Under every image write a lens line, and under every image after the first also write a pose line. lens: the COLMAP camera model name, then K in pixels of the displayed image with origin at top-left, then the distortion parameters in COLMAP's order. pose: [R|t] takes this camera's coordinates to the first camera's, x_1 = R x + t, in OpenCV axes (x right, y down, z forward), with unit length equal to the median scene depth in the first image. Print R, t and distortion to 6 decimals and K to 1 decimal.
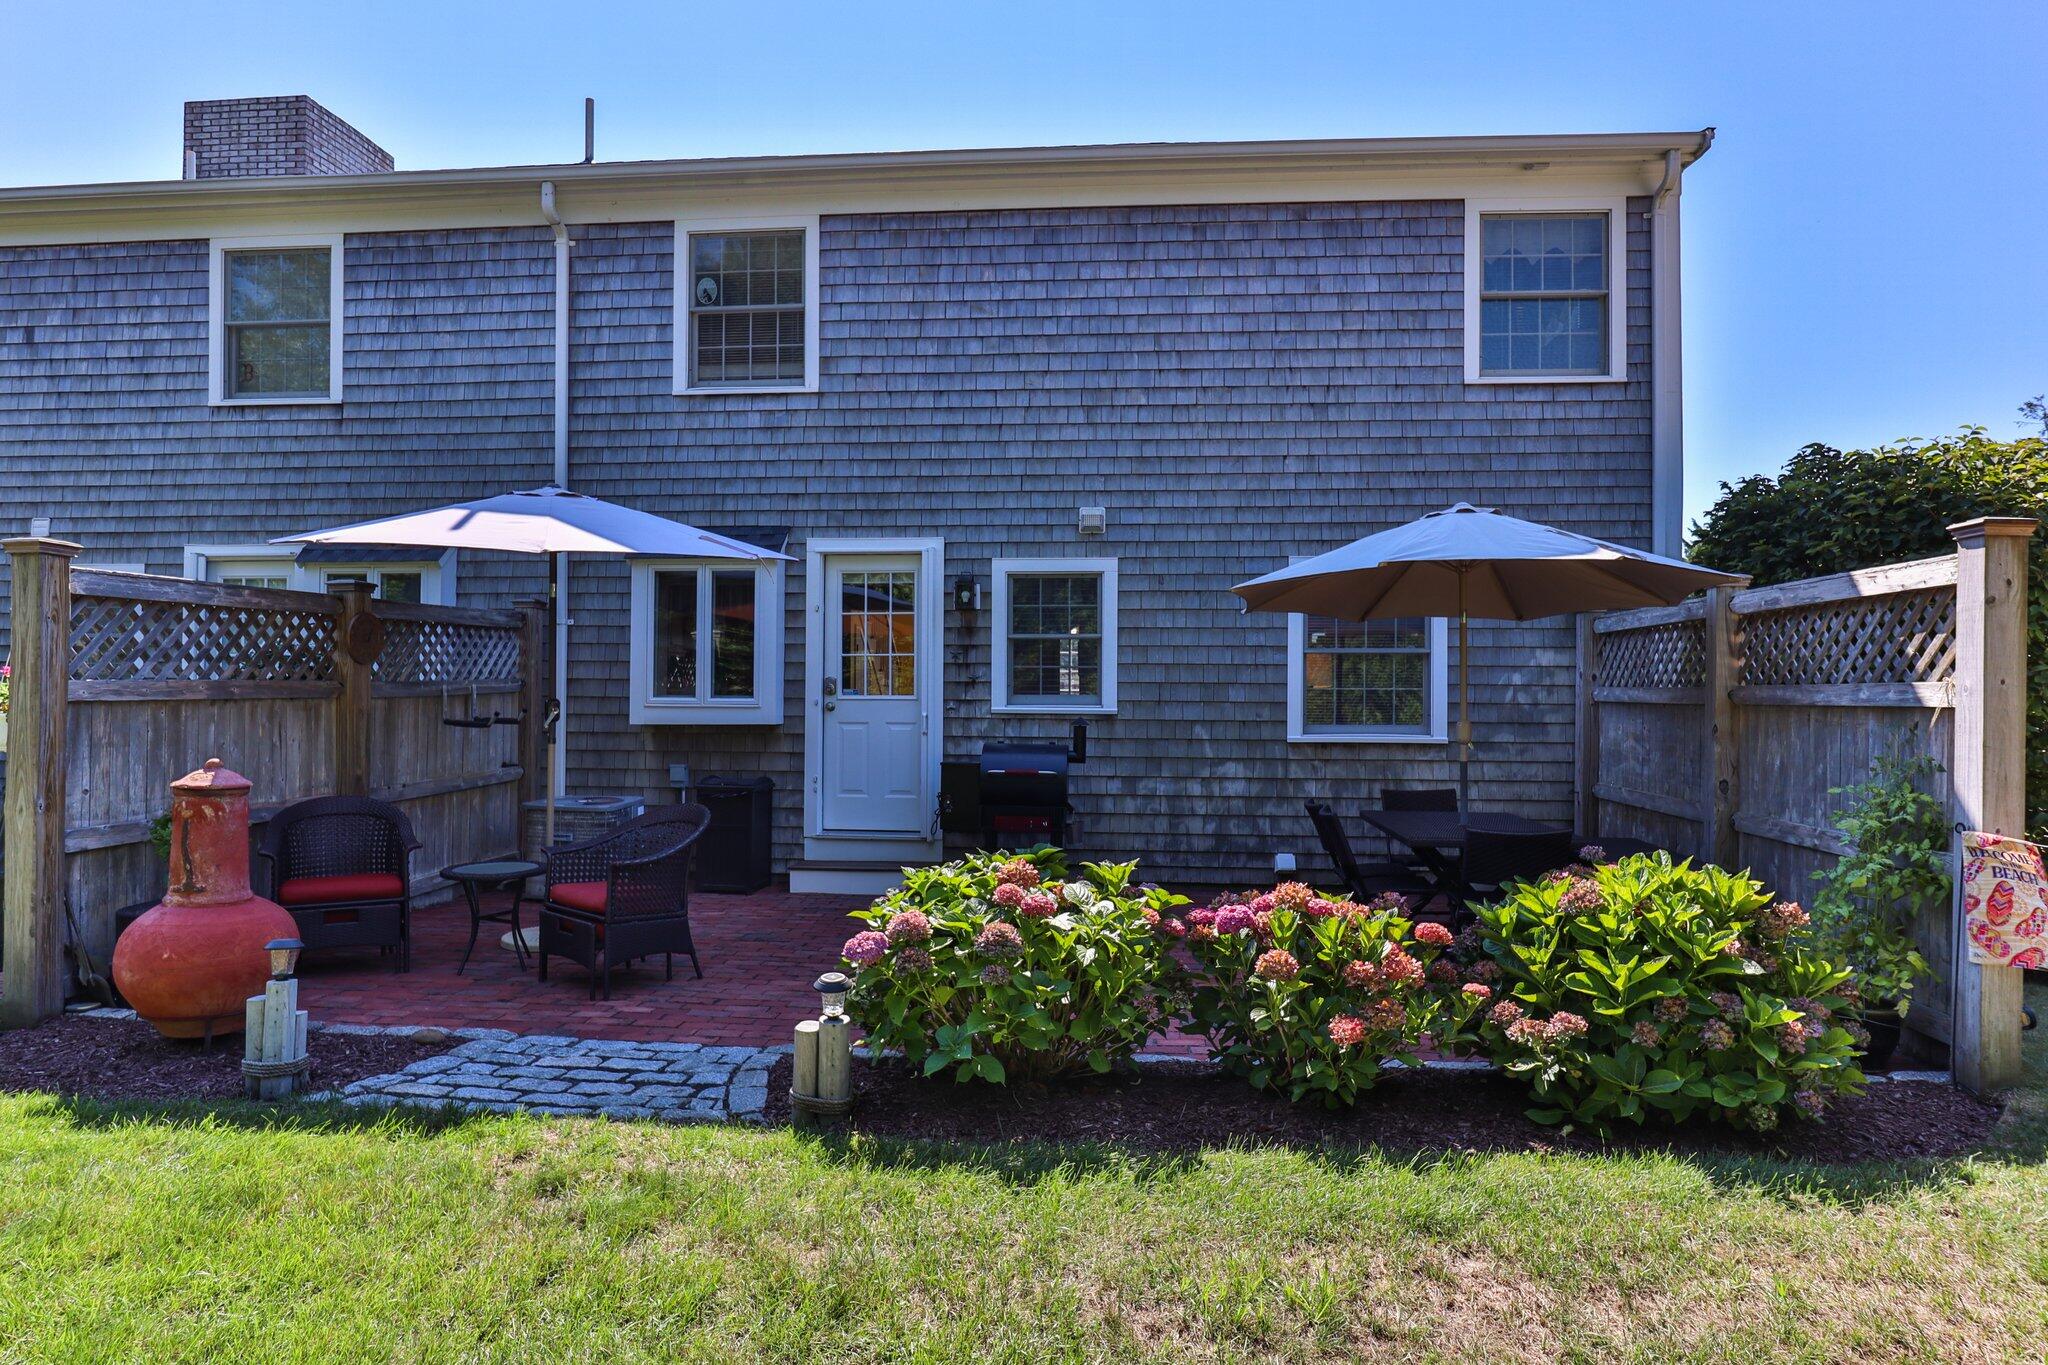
lens RADIAL K [[1036.6, 0, 1050.8], [0, 1036.6, 688.7], [0, 0, 1]] dist [-0.044689, 0.024674]
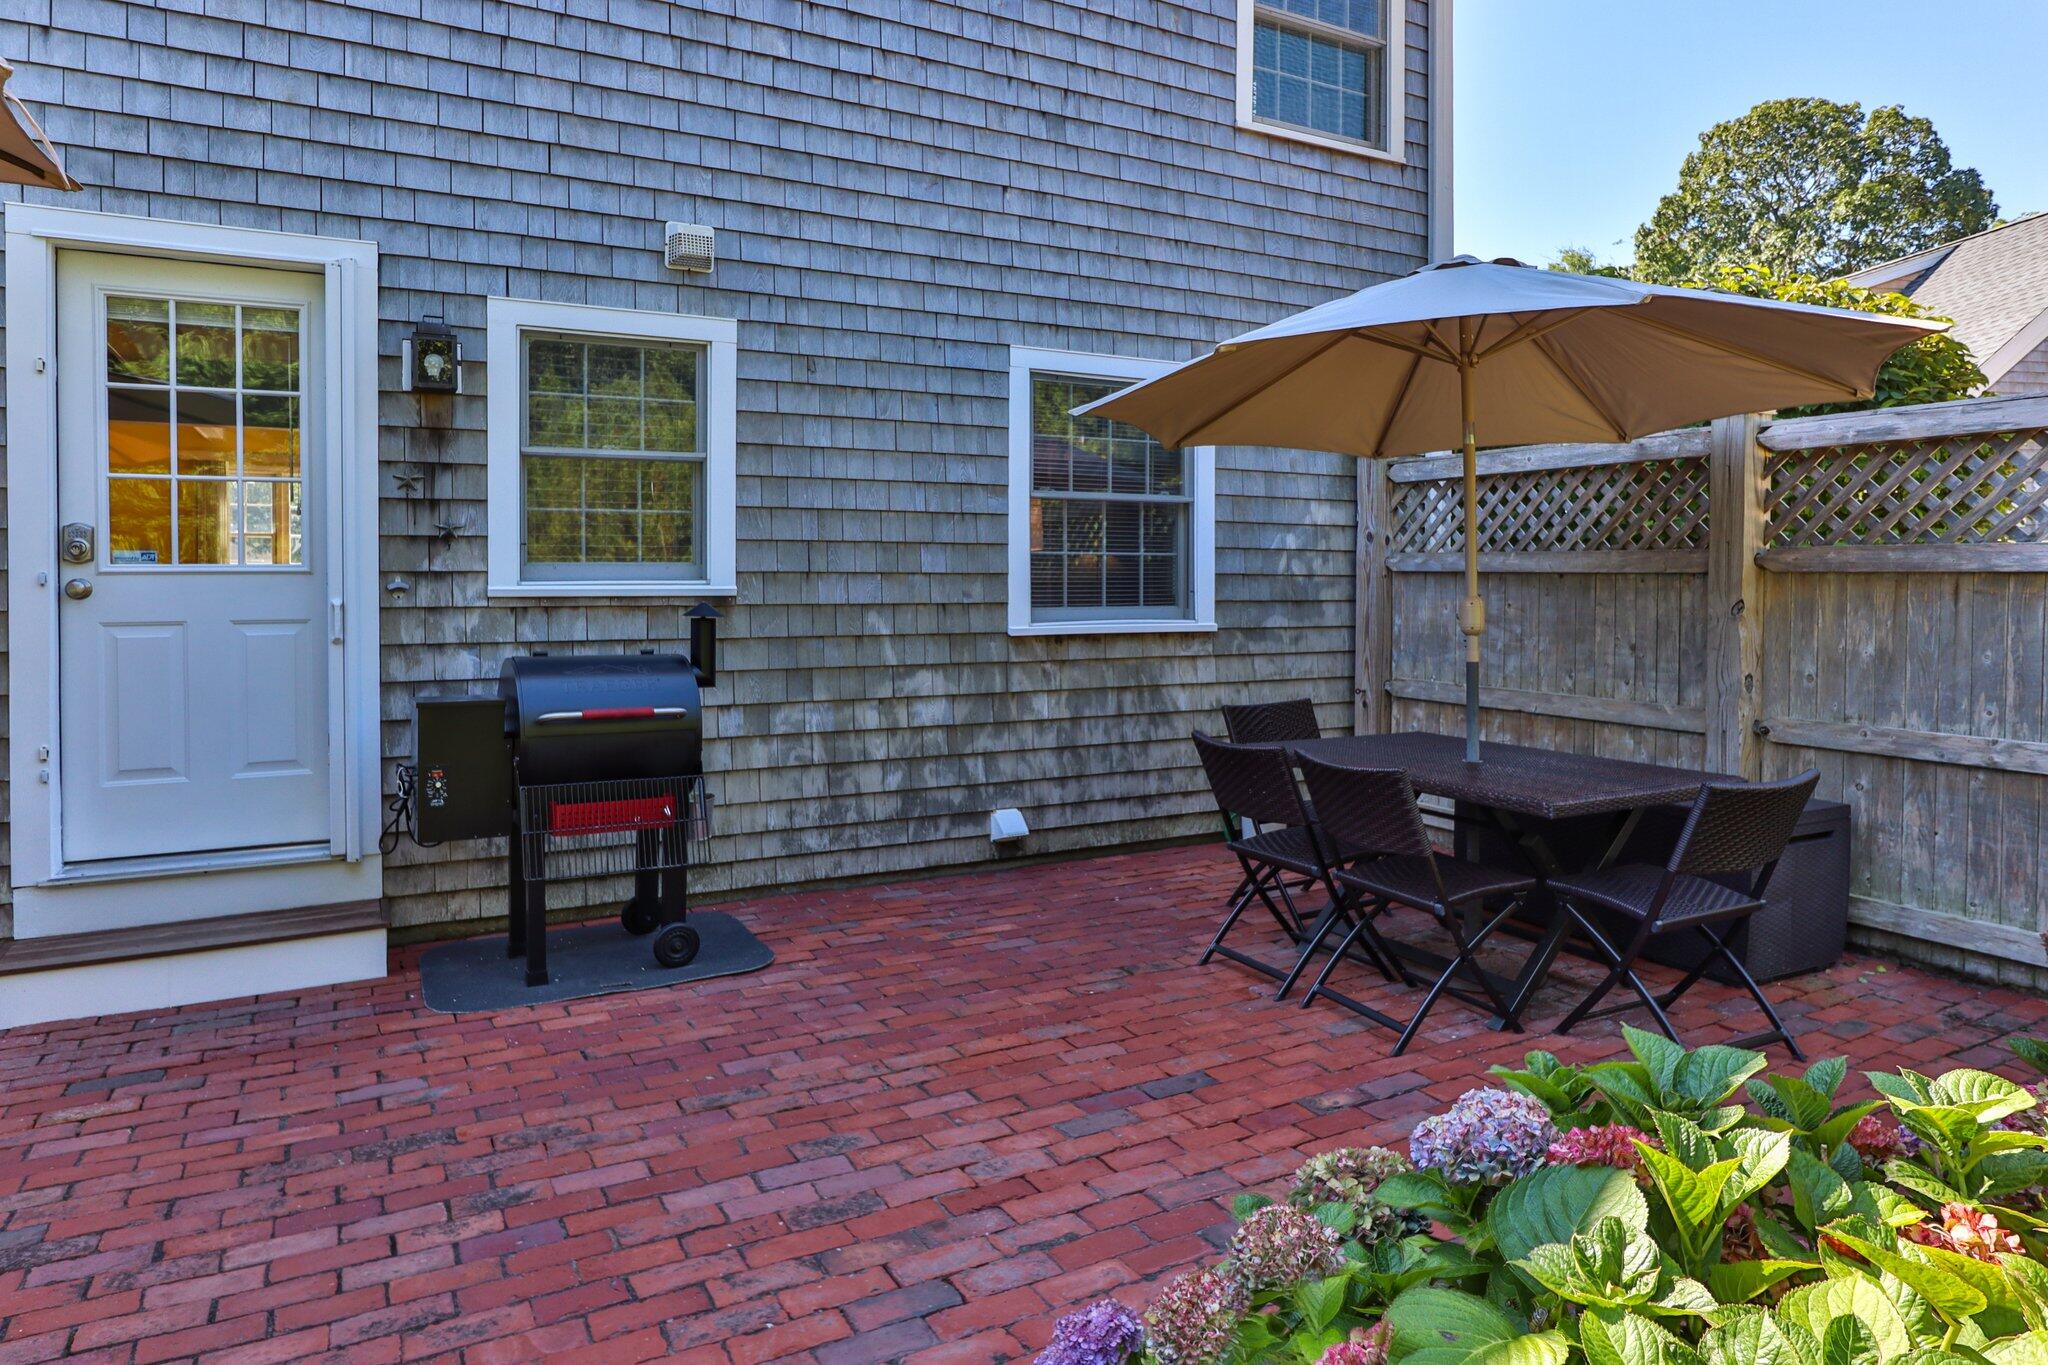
lens RADIAL K [[1197.9, 0, 1116.4], [0, 1197.9, 597.1], [0, 0, 1]] dist [-0.053053, 0.030306]
pose [[0.834725, -0.013989, 0.550490, -0.122823], [-0.001358, 0.999622, 0.027461, 0.007092], [-0.550666, -0.023670, 0.834390, 0.344851]]
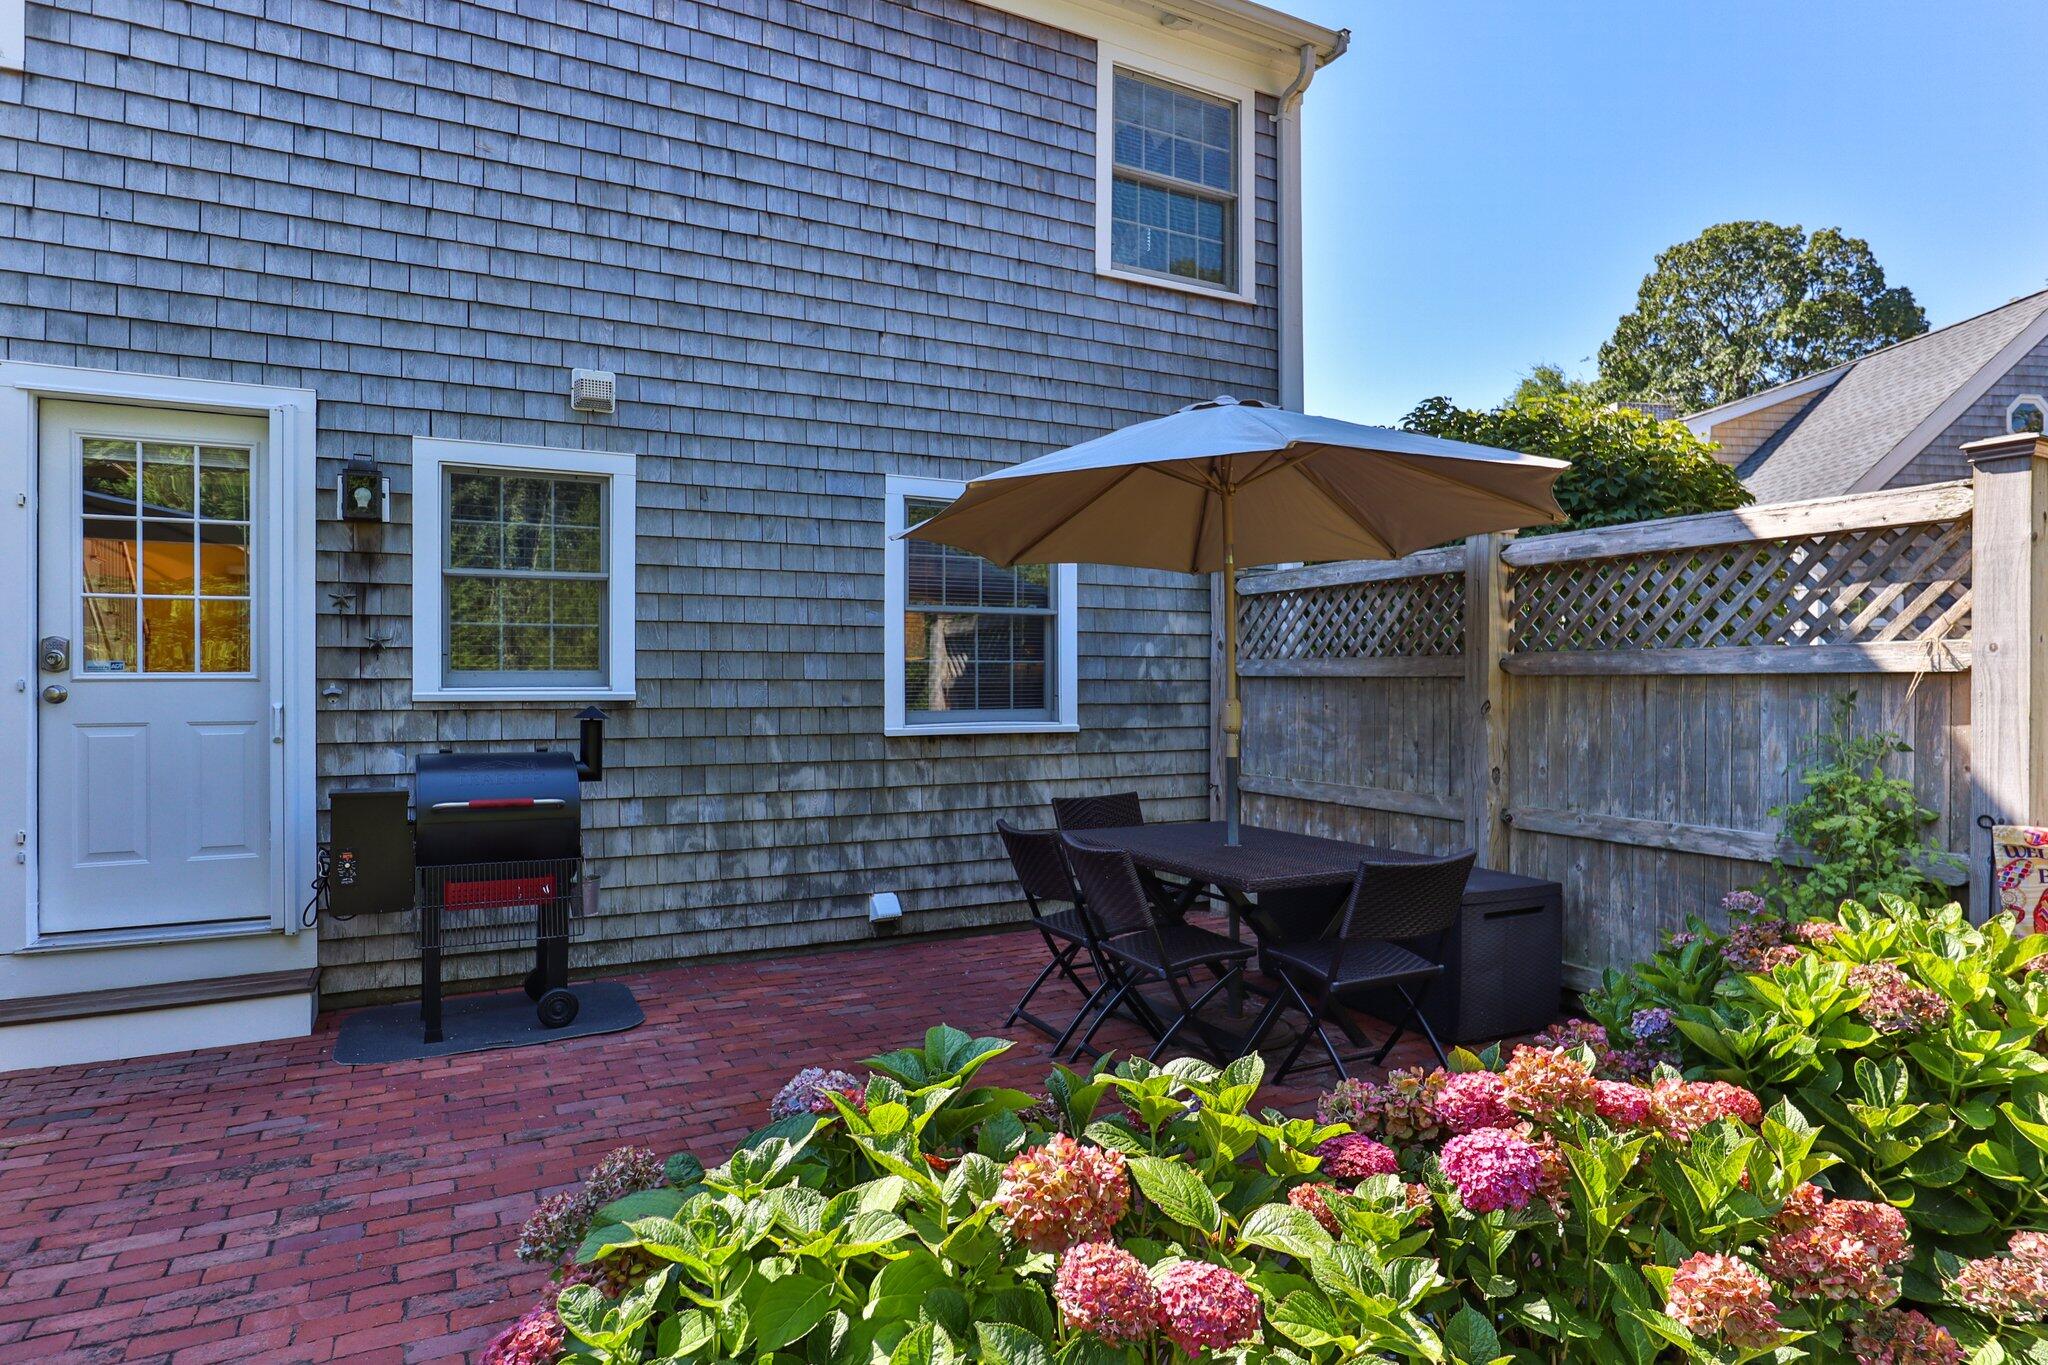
lens RADIAL K [[1113.1, 0, 1016.7], [0, 1113.1, 685.3], [0, 0, 1]] dist [-0.048326, 0.026124]
pose [[0.852627, -0.008304, 0.522454, -0.092490], [0.002191, 0.999922, 0.012318, 0.007593], [-0.522515, -0.009358, 0.852579, 0.301859]]
